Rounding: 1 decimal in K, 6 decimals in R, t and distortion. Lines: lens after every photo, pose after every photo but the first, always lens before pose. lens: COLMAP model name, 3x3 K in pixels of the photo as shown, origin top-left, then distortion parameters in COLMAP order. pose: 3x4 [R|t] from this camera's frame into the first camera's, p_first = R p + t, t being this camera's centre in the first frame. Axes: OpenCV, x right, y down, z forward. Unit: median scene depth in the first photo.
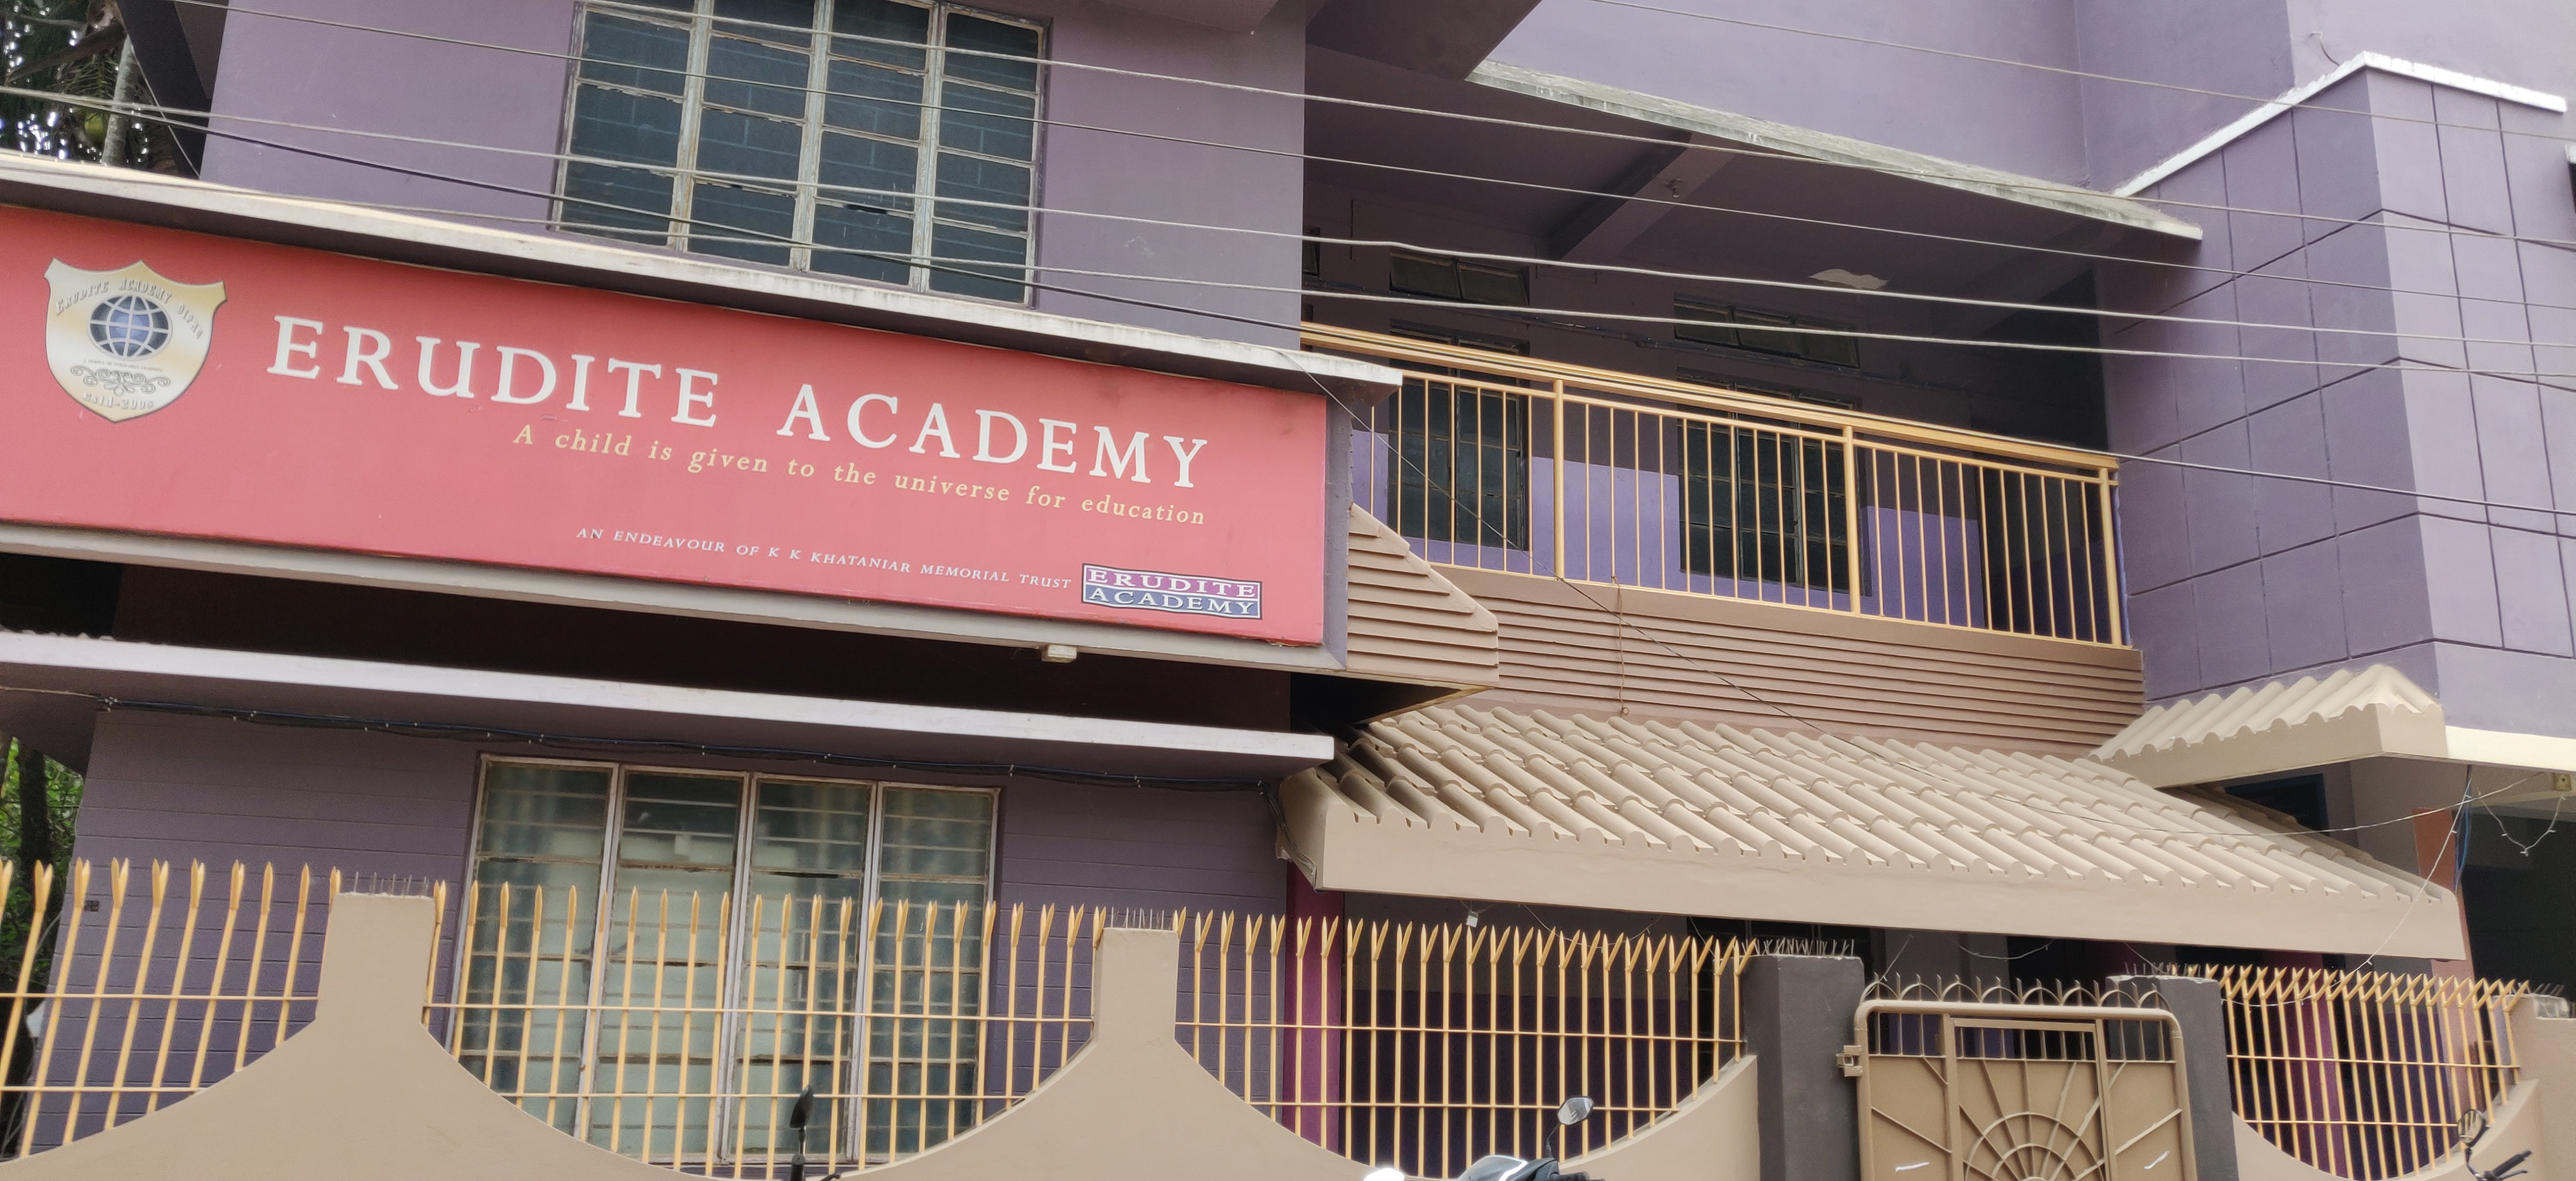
lens RADIAL K [[1881.5, 0, 1288.0], [0, 1881.5, 590.5], [0, 0, 1]] dist [0.025462, 0.001580]
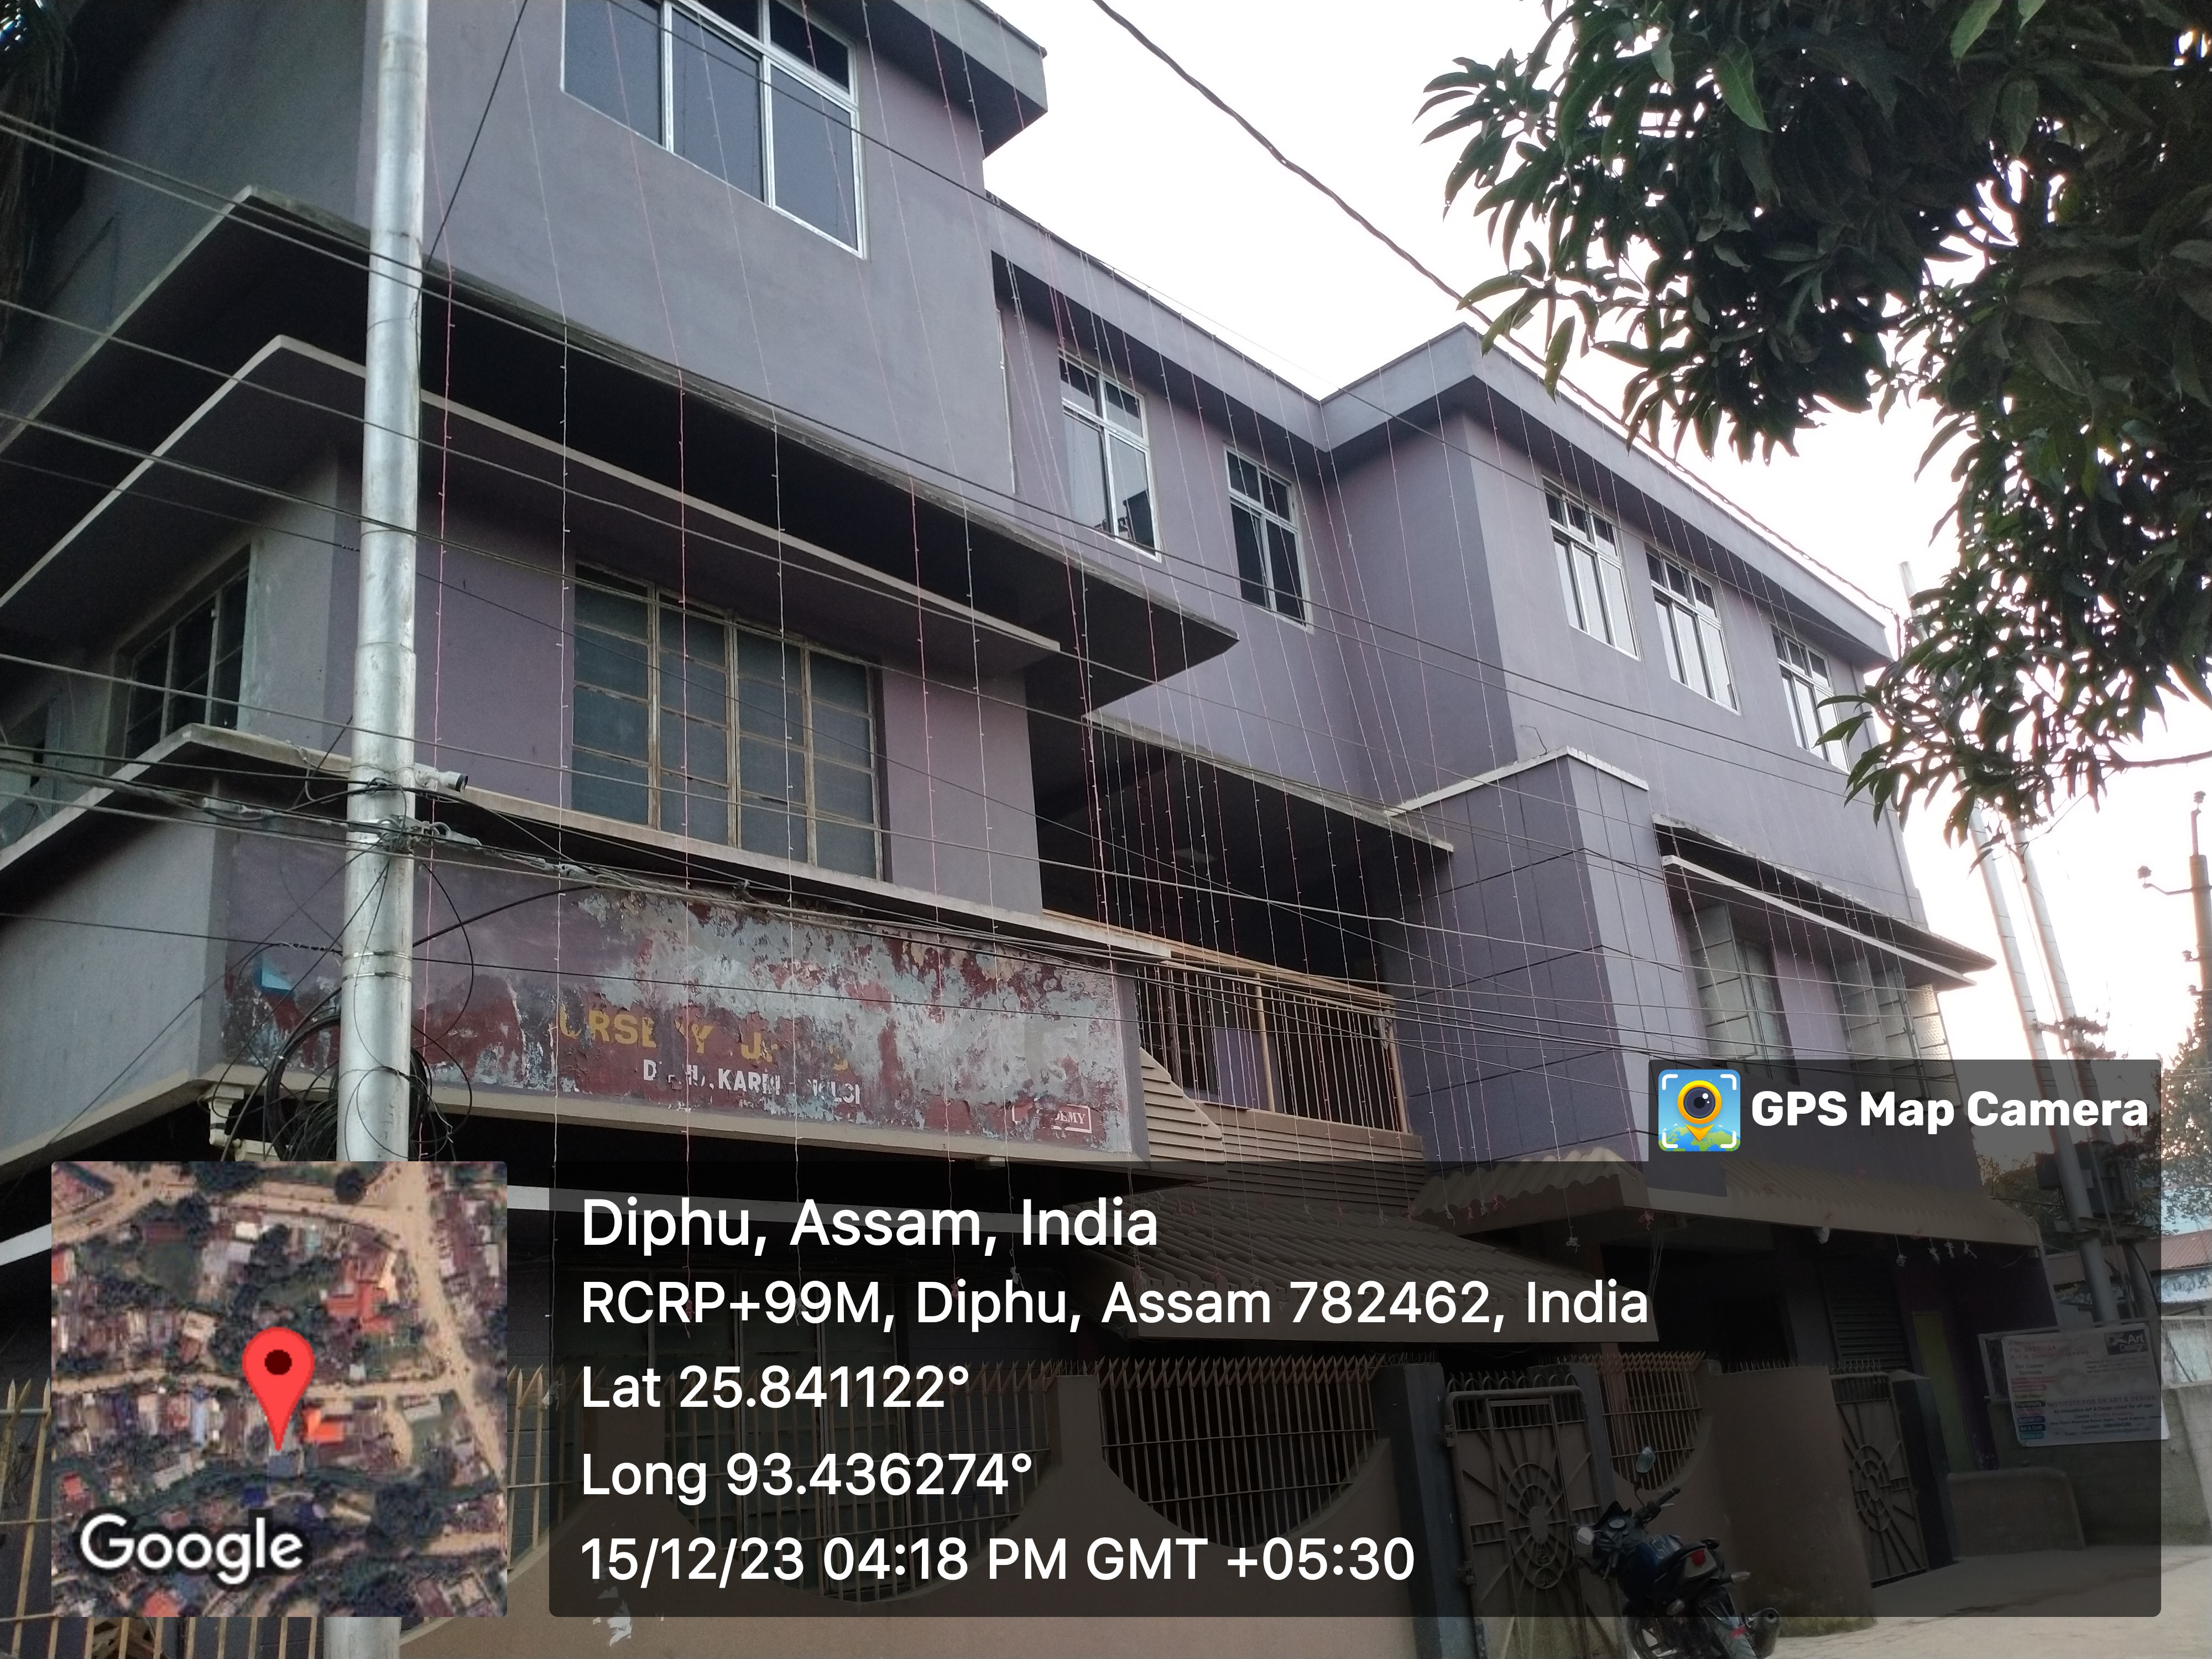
lens RADIAL K [[1728.8, 0, 1106.0], [0, 1728.8, 829.5], [0, 0, 1]] dist [0.070406, -0.144014]
pose [[0.886355, 0.065284, 0.458380, -0.412056], [-0.007408, 0.991882, -0.126942, -0.030067], [-0.462946, 0.109120, 0.879644, -0.076411]]
